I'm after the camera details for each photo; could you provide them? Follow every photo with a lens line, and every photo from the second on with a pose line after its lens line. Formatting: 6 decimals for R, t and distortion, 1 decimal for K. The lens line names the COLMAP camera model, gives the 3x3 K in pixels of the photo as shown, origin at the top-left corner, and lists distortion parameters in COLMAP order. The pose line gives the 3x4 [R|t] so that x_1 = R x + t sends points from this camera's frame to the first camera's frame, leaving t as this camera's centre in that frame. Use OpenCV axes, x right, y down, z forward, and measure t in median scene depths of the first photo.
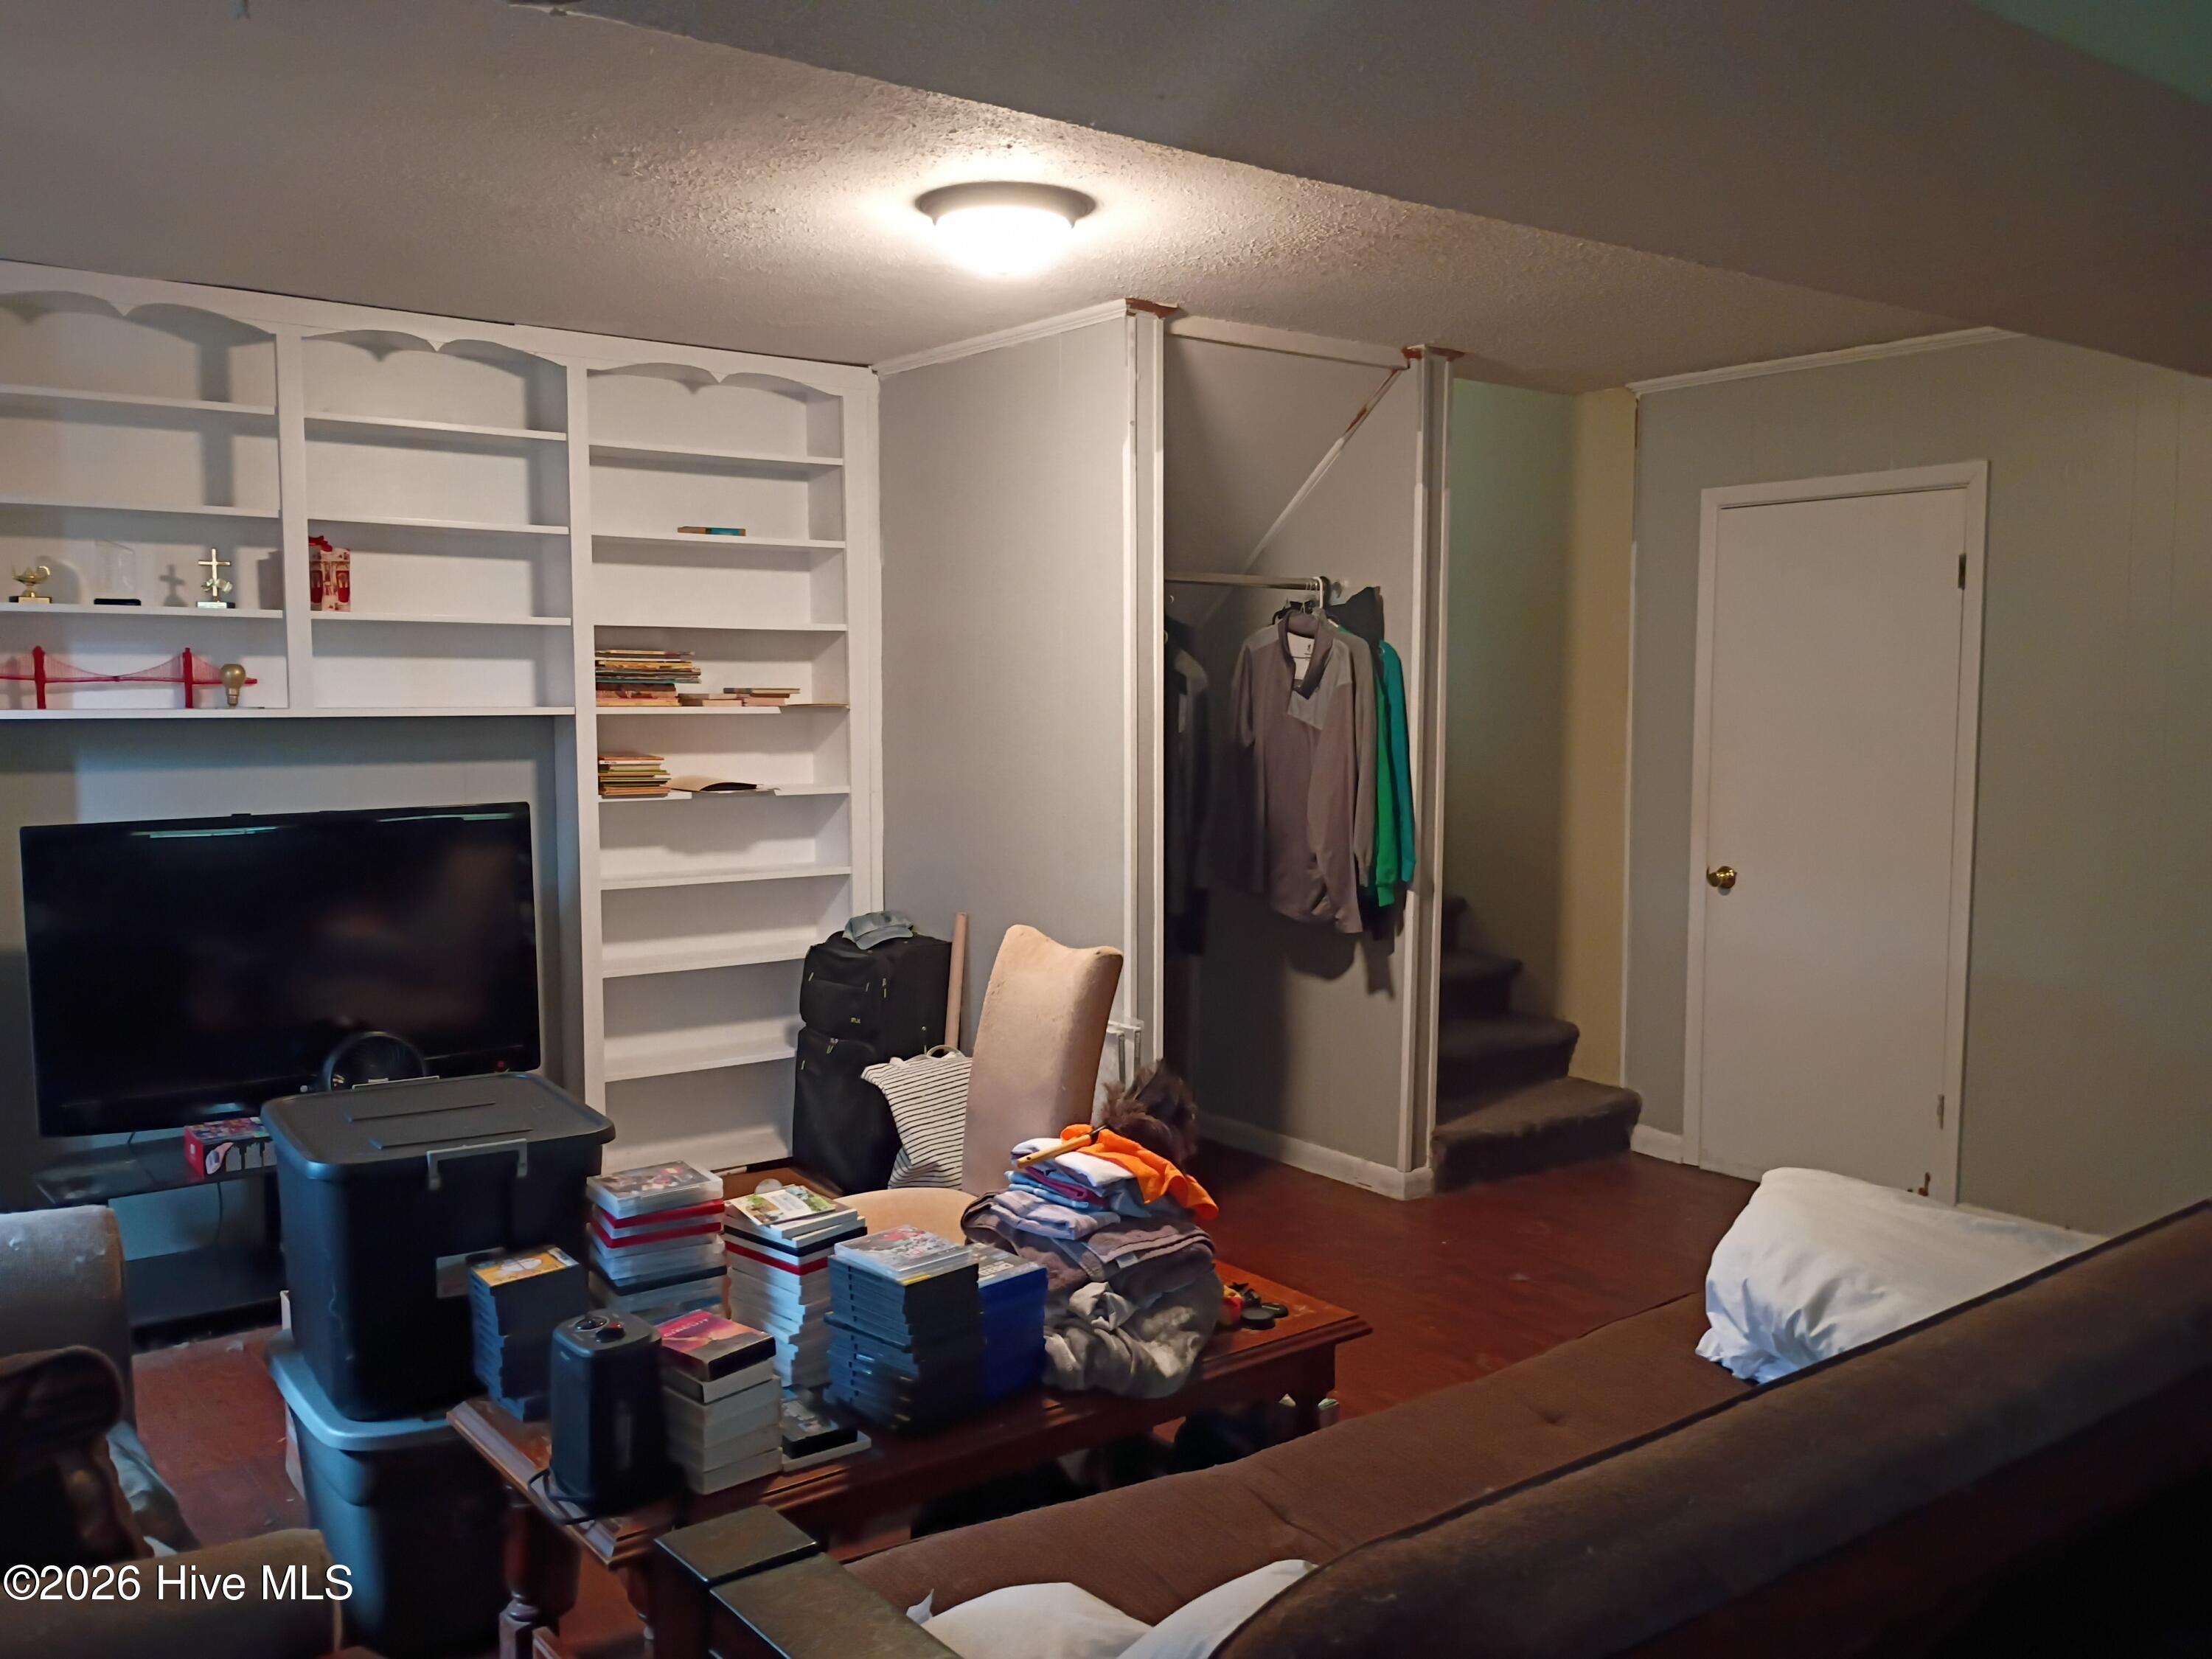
lens RADIAL K [[1843.6, 0, 1110.4], [0, 1843.6, 834.1], [0, 0, 1]] dist [0.052873, -0.032032]
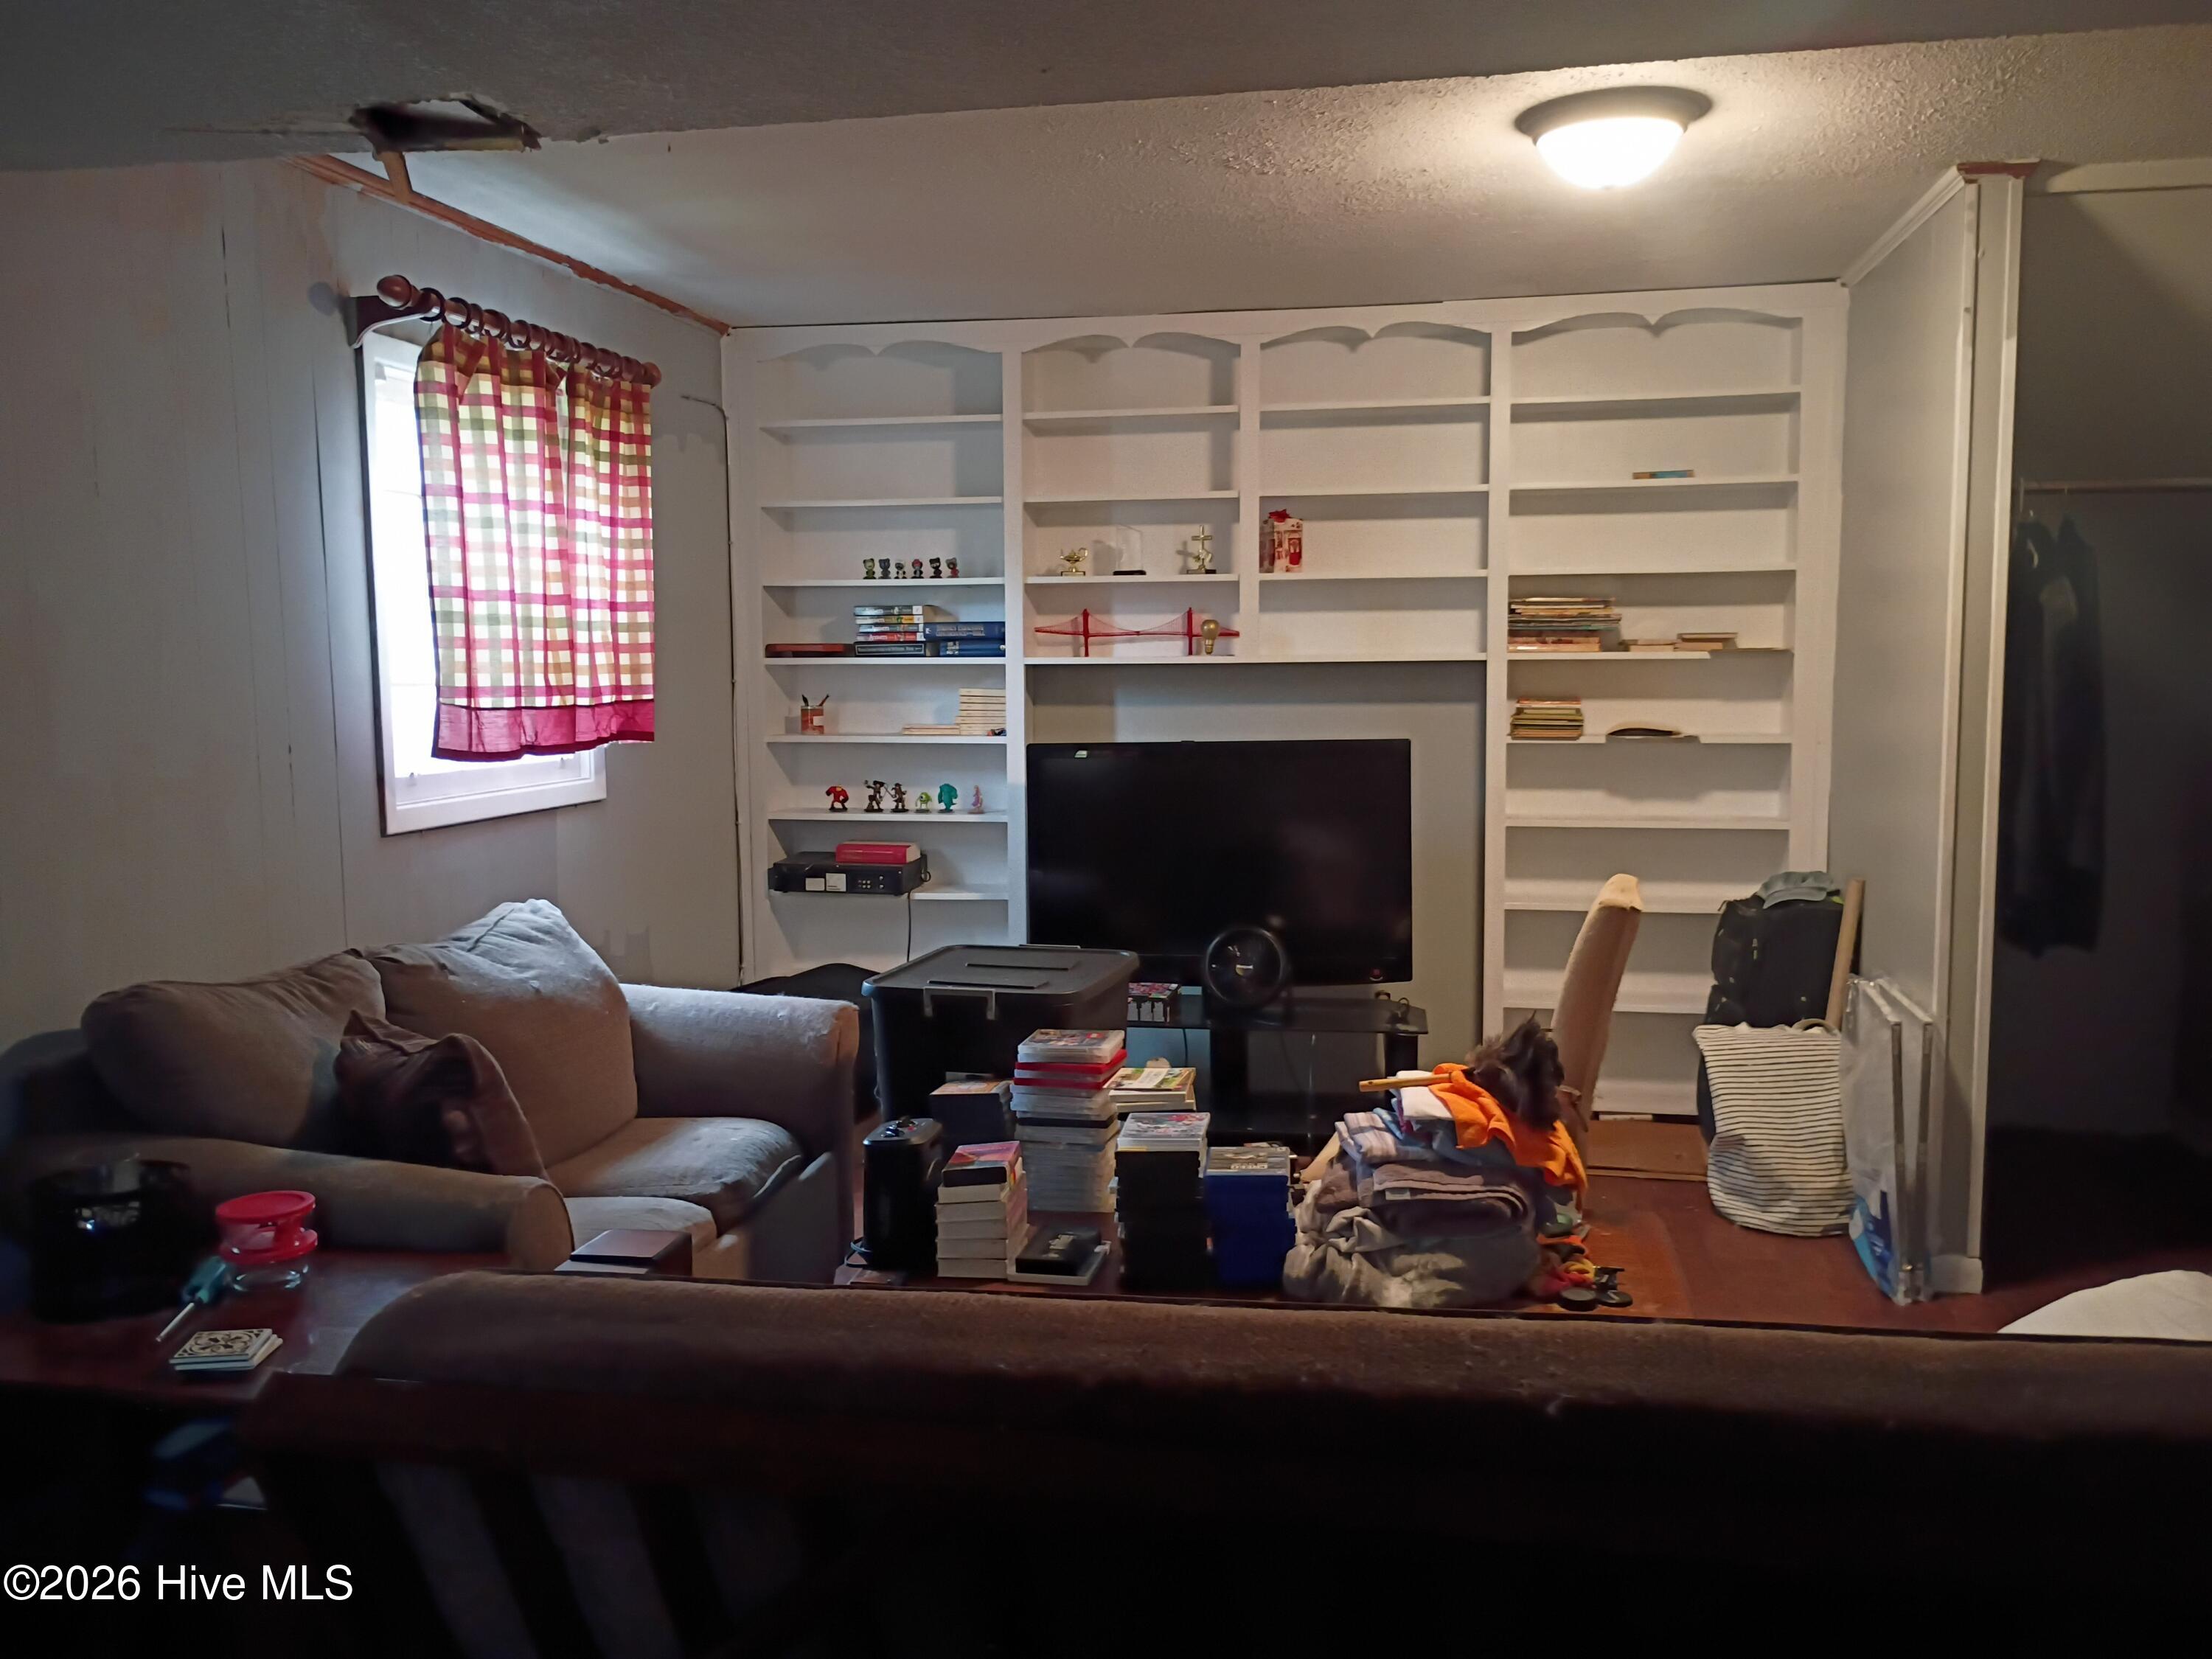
lens RADIAL K [[1843.6, 0, 1162.5], [0, 1843.6, 855.1], [0, 0, 1]] dist [0.052873, -0.032032]
pose [[0.670881, 0.072036, -0.738058, 0.407894], [-0.052450, 0.997387, 0.049671, 0.004878], [0.739708, 0.005388, 0.672907, 0.154262]]
